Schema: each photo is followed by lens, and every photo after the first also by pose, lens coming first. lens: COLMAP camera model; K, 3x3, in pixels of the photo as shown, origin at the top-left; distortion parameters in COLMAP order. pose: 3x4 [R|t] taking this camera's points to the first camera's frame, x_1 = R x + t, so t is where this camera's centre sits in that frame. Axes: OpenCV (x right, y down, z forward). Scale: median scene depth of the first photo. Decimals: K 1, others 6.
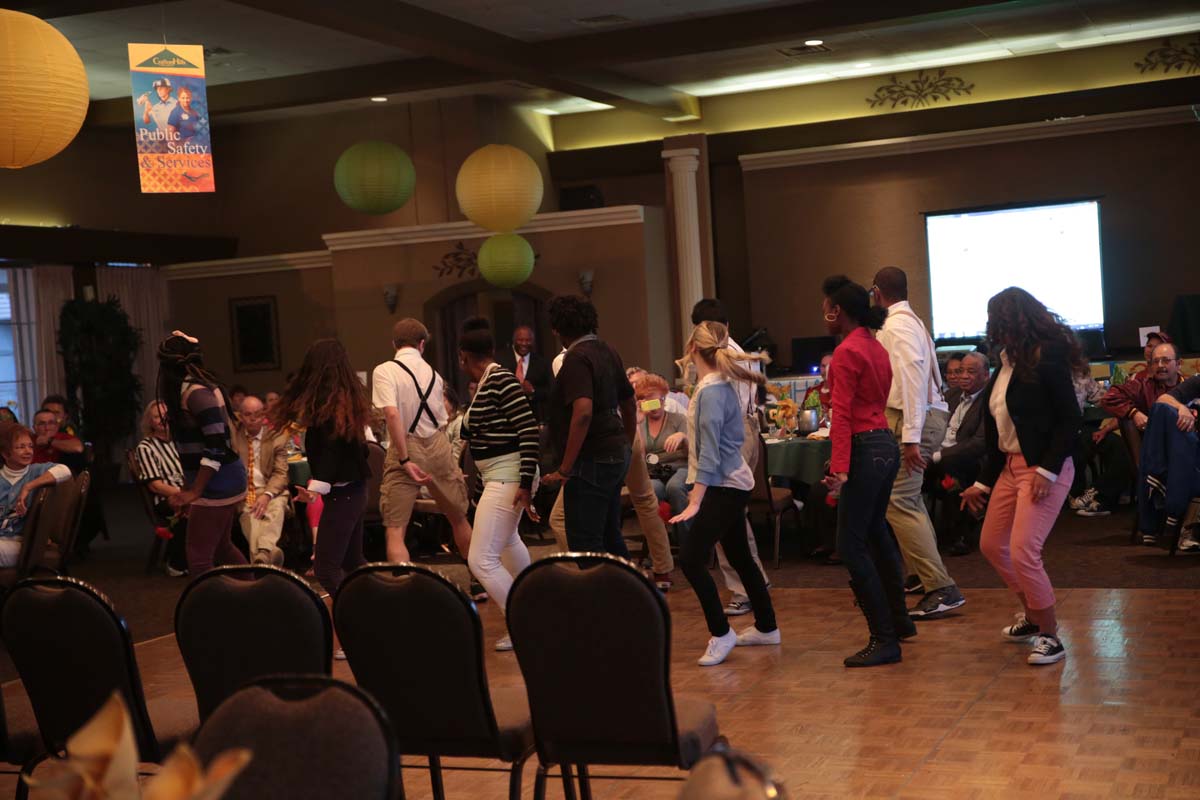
lens RADIAL K [[1791.8, 0, 599.2], [0, 1791.8, 396.4], [0, 0, 1]] dist [0.171757, 0.000000]
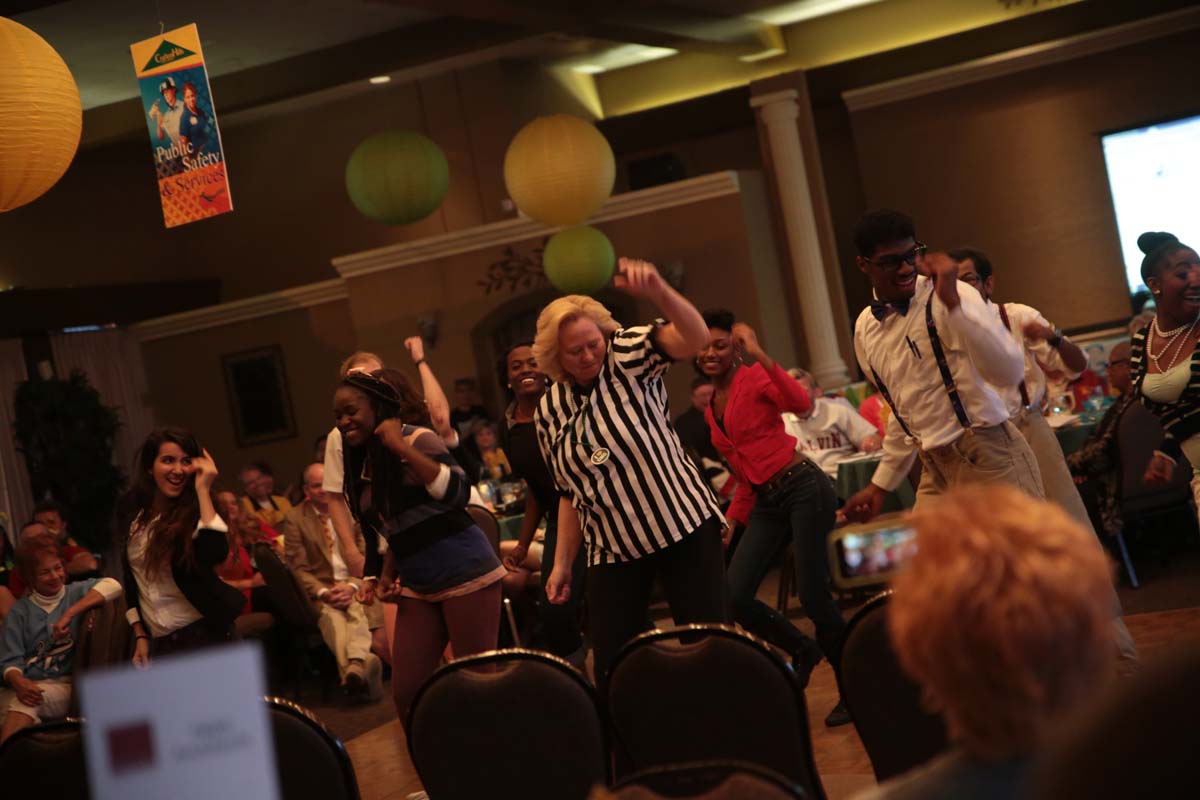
lens RADIAL K [[2290.9, 0, 611.9], [0, 2290.9, 396.8], [0, 0, 1]] dist [0.290590, 0.000000]
pose [[0.992250, -0.123187, -0.016264, -0.025390], [0.122918, 0.992278, -0.016603, 0.001387], [0.018184, 0.014476, 0.999730, -0.000112]]
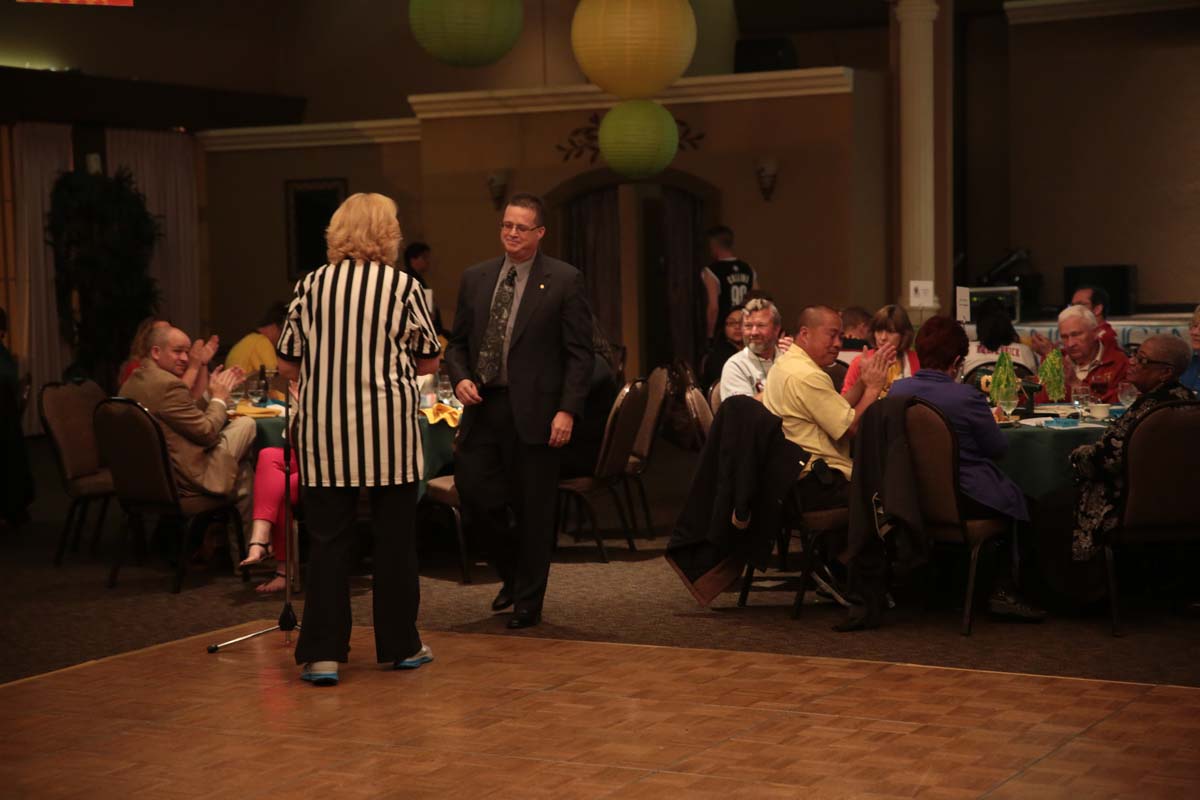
lens RADIAL K [[2290.9, 0, 597.9], [0, 2290.9, 399.8], [0, 0, 1]] dist [0.290590, 0.000000]
pose [[0.993575, 0.049154, -0.101947, 0.024044], [-0.045871, 0.998358, 0.034306, -0.003420], [0.103466, -0.029409, 0.994198, 0.089022]]
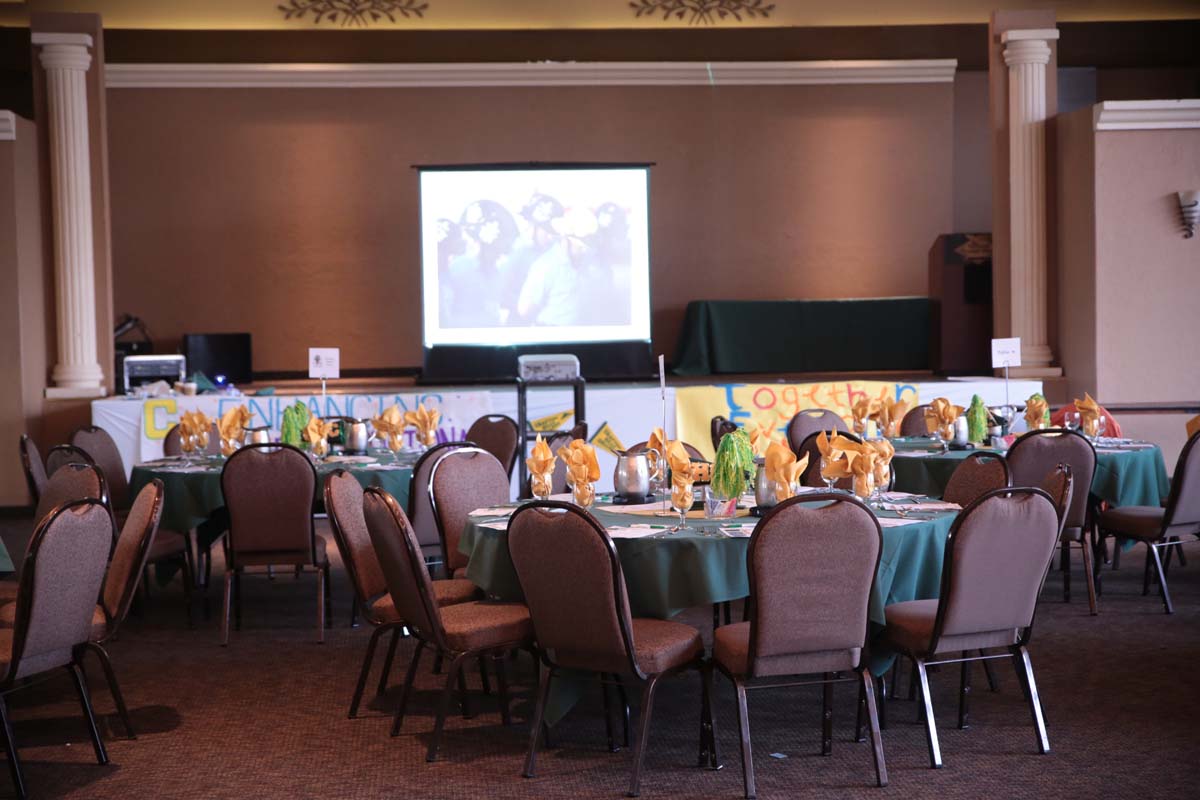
lens RADIAL K [[1959.8, 0, 605.6], [0, 1959.8, 395.2], [0, 0, 1]] dist [0.148168, 0.000000]
pose [[0.886323, 0.027567, 0.462245, -0.113128], [-0.023384, 0.999617, -0.014777, -0.001881], [-0.462476, 0.002287, 0.886629, 0.287048]]
